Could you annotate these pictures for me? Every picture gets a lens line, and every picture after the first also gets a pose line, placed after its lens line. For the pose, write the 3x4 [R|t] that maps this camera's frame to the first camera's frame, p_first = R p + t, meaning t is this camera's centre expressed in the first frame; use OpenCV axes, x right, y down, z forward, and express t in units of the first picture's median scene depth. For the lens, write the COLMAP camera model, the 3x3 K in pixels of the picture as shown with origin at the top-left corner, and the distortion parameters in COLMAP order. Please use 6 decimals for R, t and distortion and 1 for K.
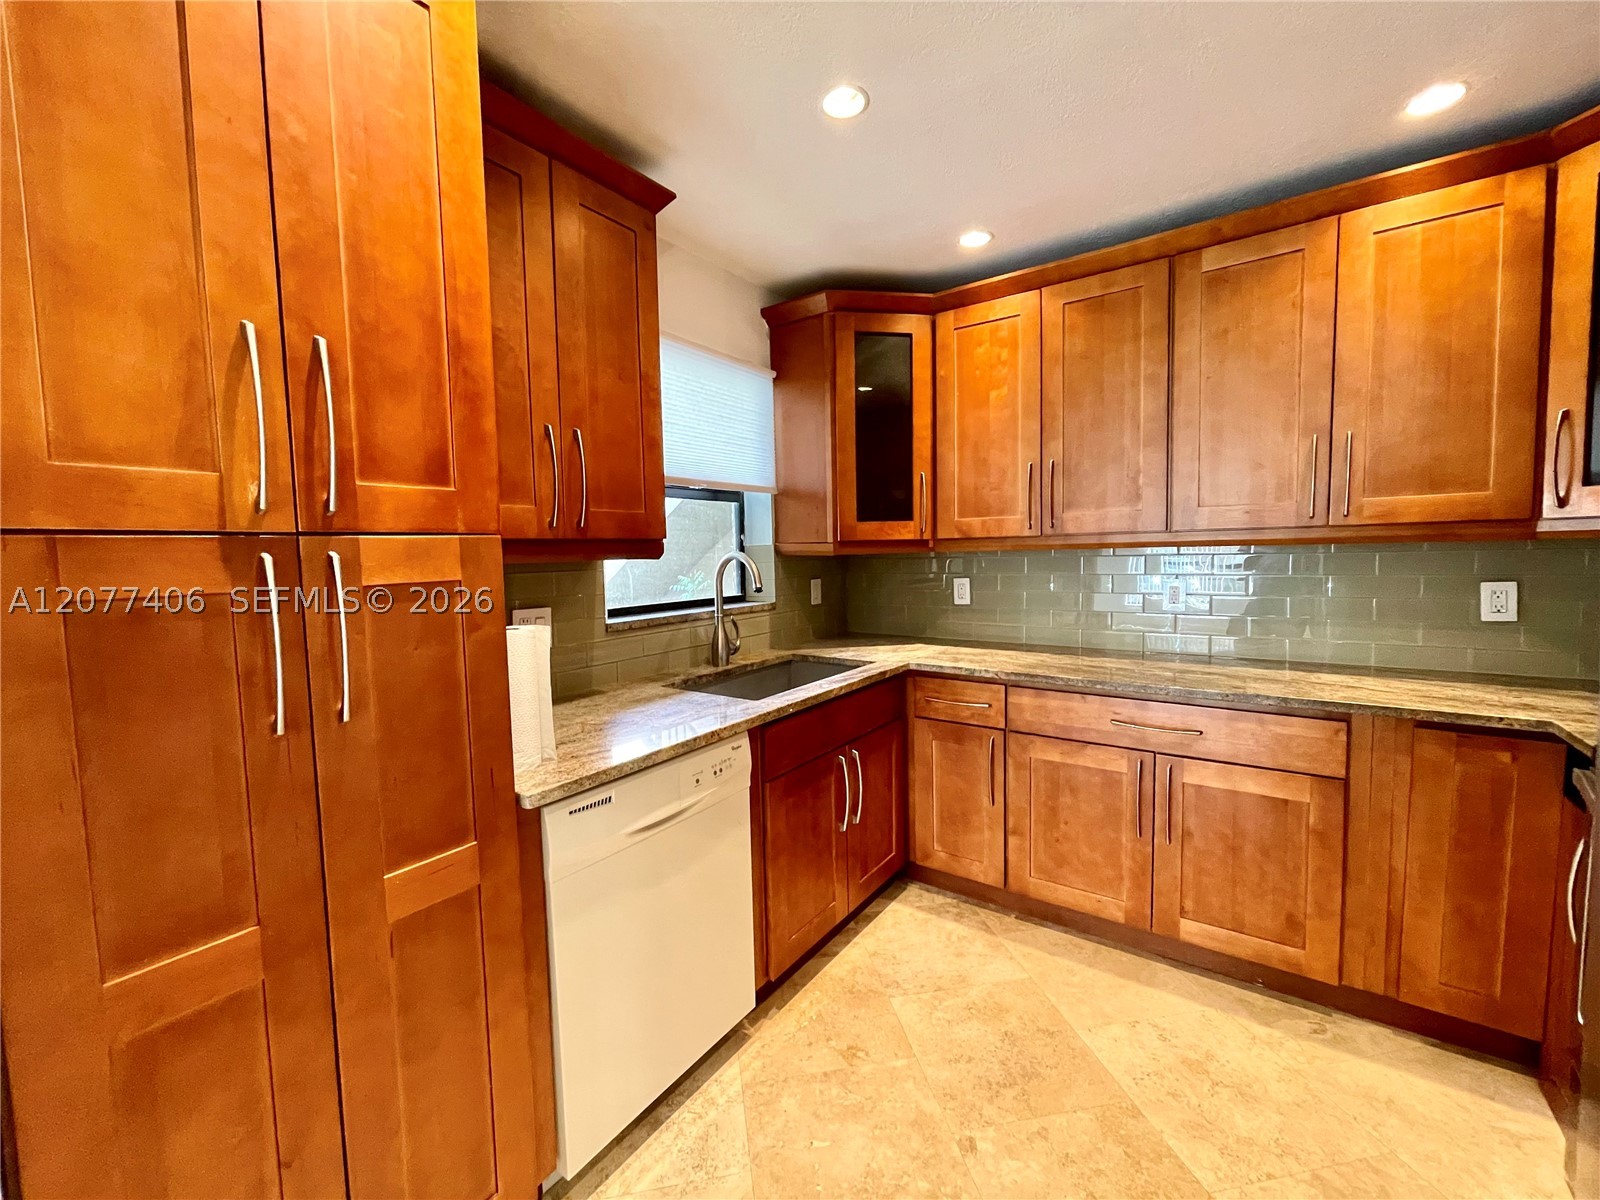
lens RADIAL K [[646.2, 0, 787.3], [0, 646.2, 597.8], [0, 0, 1]] dist [-0.003169, 0.001252]
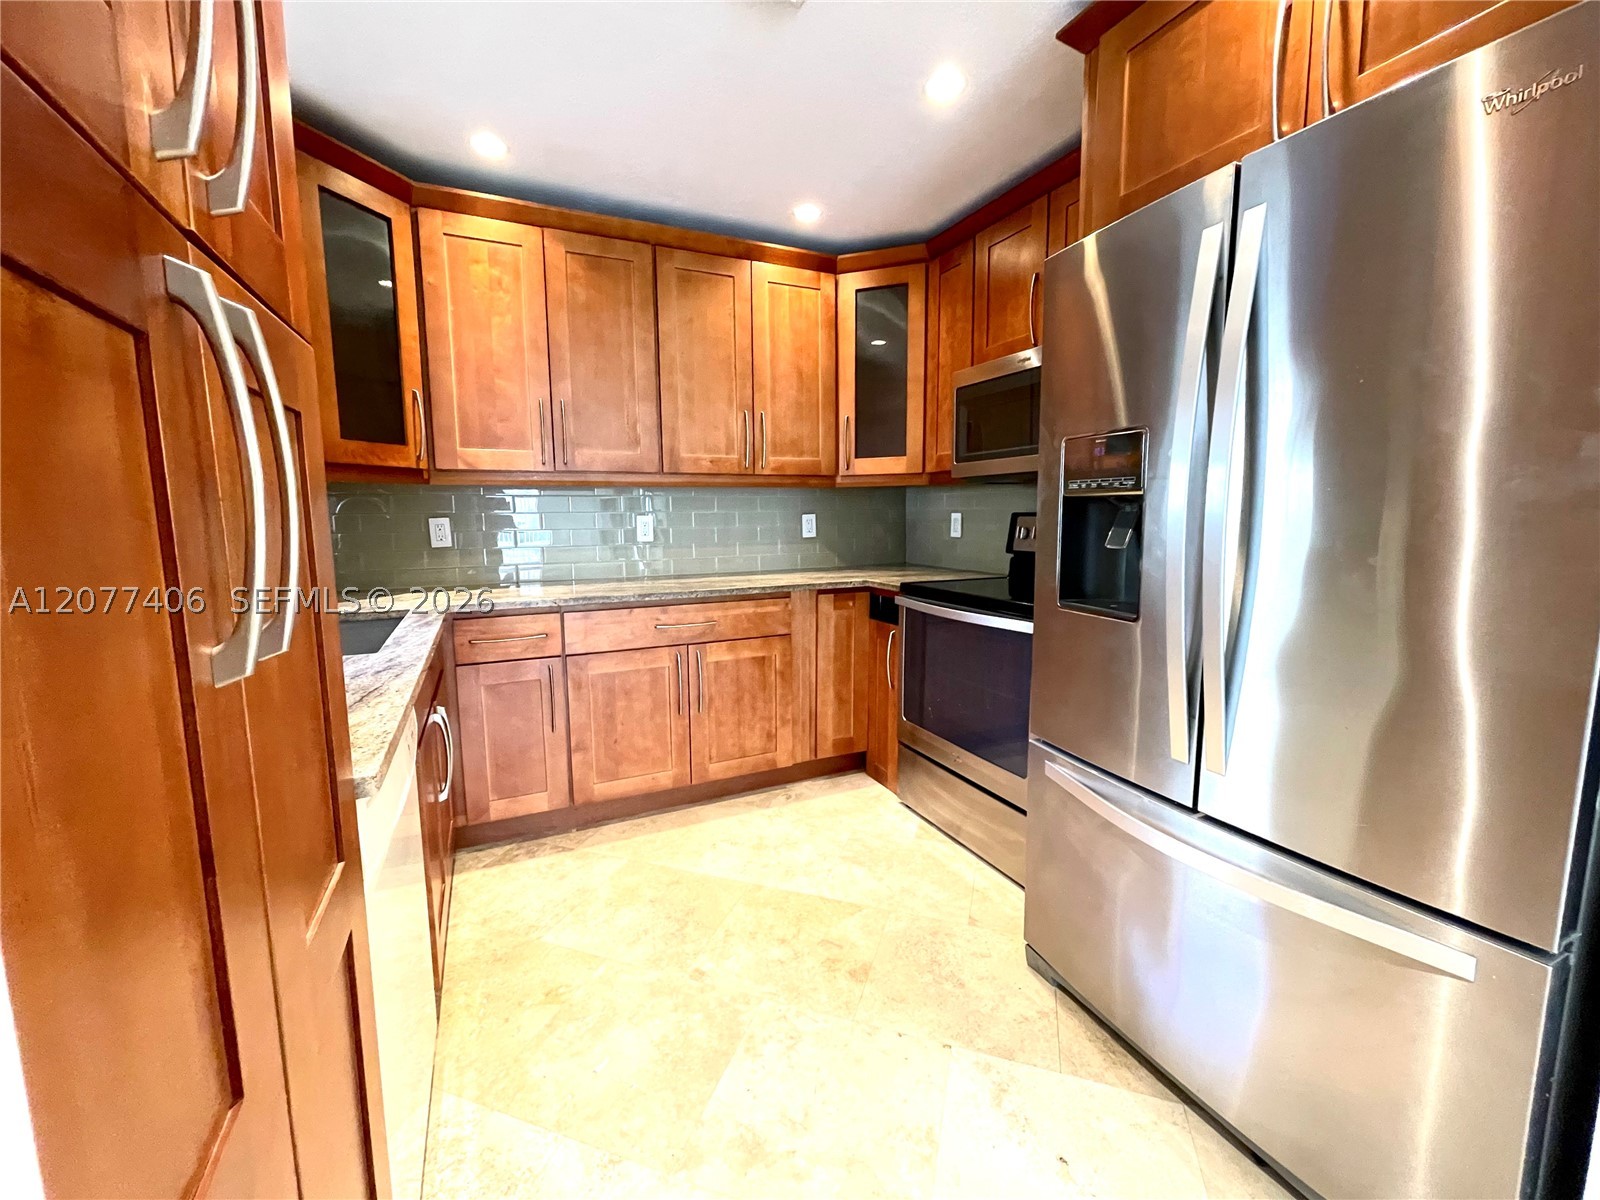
lens RADIAL K [[646.2, 0, 792.2], [0, 646.2, 596.3], [0, 0, 1]] dist [-0.003169, 0.001252]
pose [[0.490135, -0.094573, 0.866501, -0.385622], [0.060622, 0.995388, 0.074350, 0.056925], [-0.869536, 0.016087, 0.493607, 0.170437]]
